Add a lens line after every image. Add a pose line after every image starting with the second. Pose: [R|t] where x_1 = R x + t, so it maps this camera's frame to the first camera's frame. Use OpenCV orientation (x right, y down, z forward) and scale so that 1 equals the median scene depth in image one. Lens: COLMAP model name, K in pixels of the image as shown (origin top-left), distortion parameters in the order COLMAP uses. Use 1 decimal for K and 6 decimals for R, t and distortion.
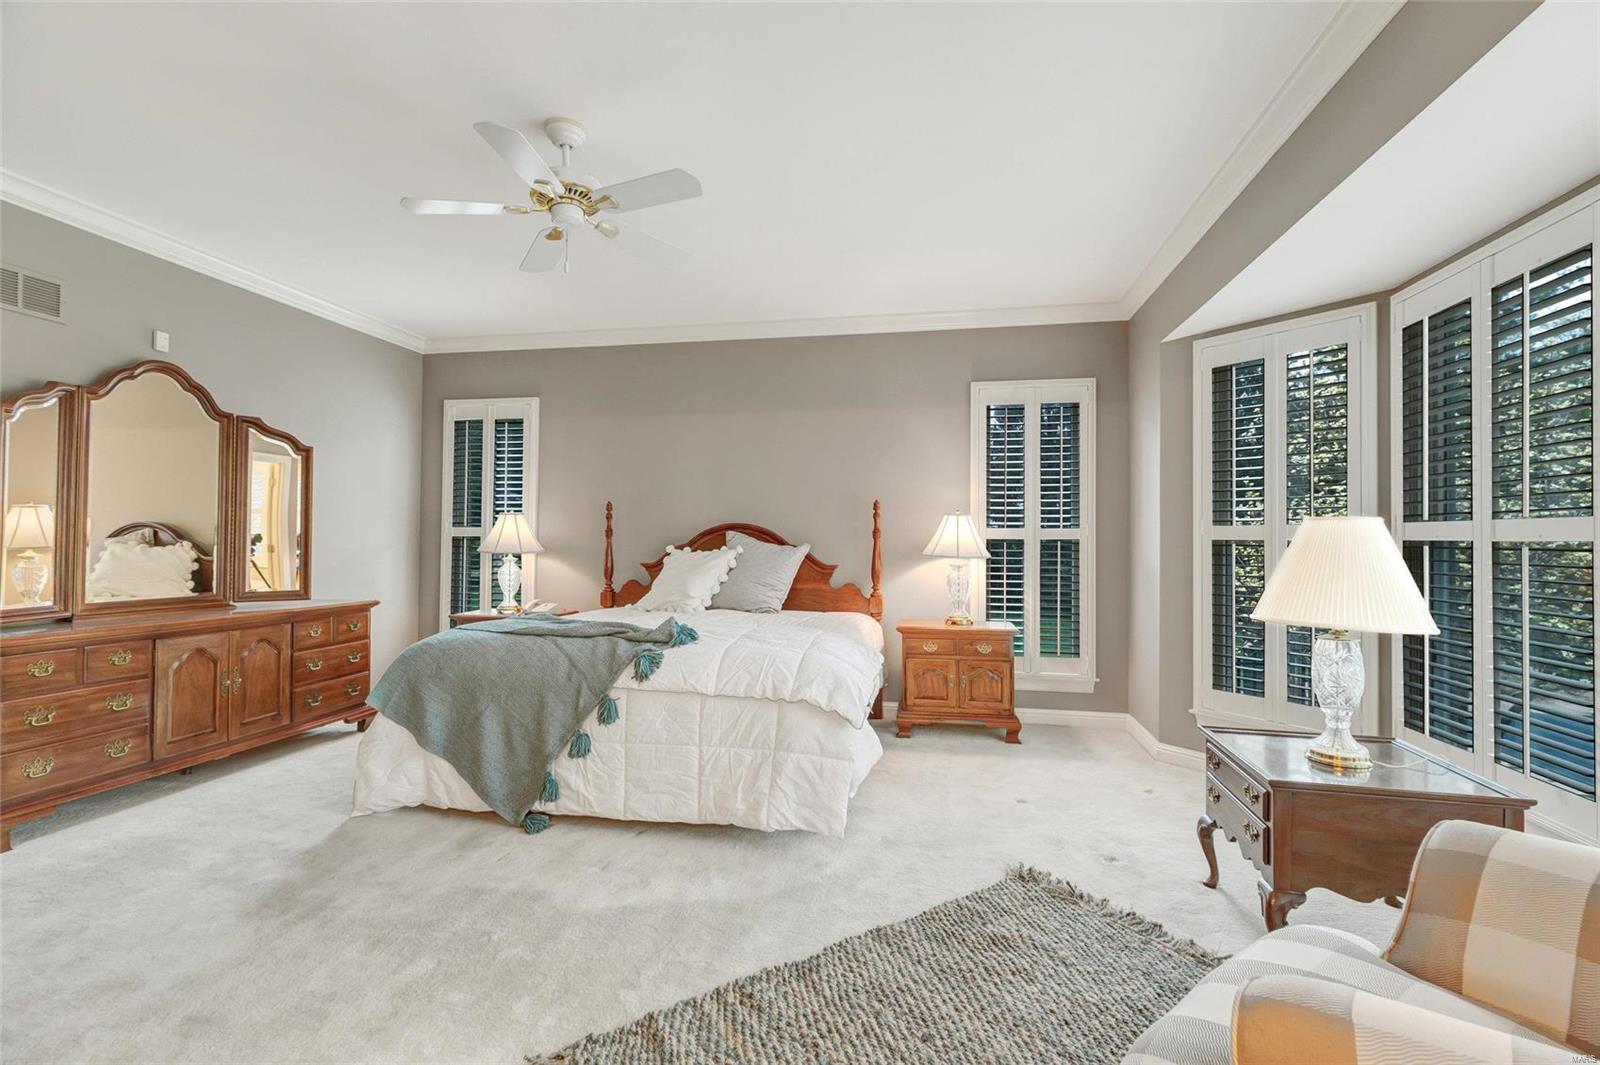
lens RADIAL K [[725.0, 0, 798.3], [0, 725.0, 523.8], [0, 0, 1]] dist [0.004218, -0.002145]
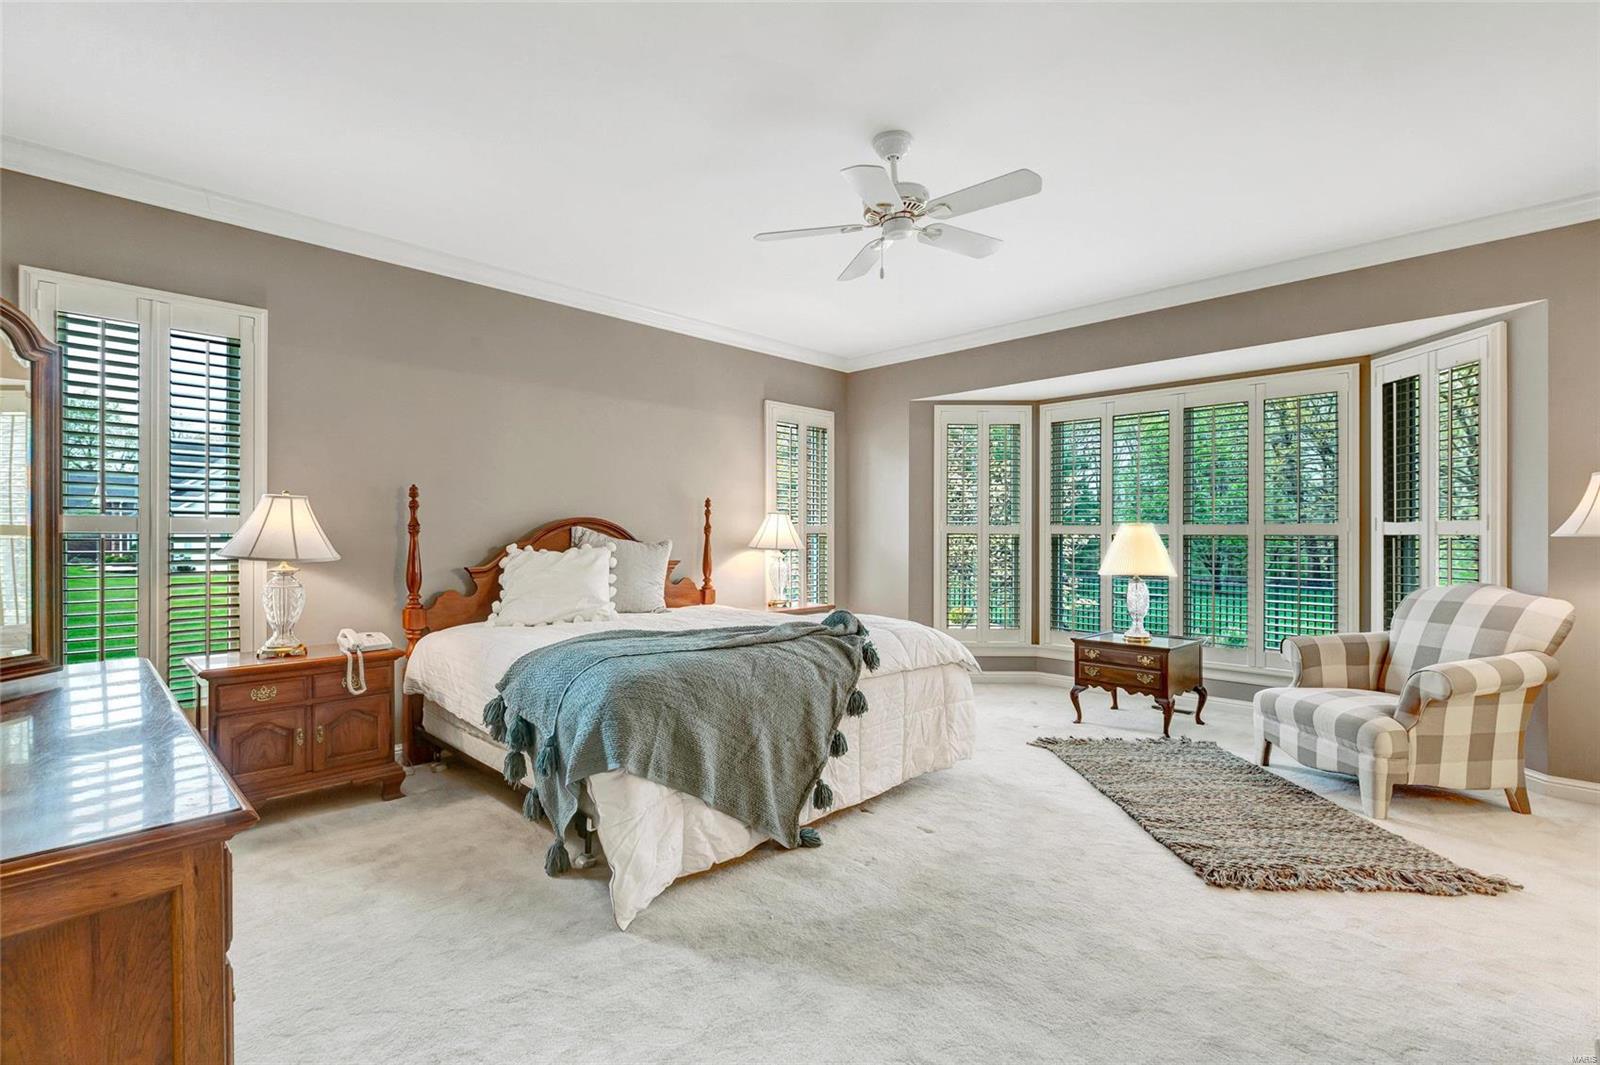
lens RADIAL K [[725.0, 0, 807.3], [0, 725.0, 539.2], [0, 0, 1]] dist [0.004218, -0.002145]
pose [[0.551171, -0.010362, 0.834328, -1.038936], [-0.016880, 0.999580, 0.023565, 0.000159], [-0.834221, -0.027072, 0.550765, 0.440433]]
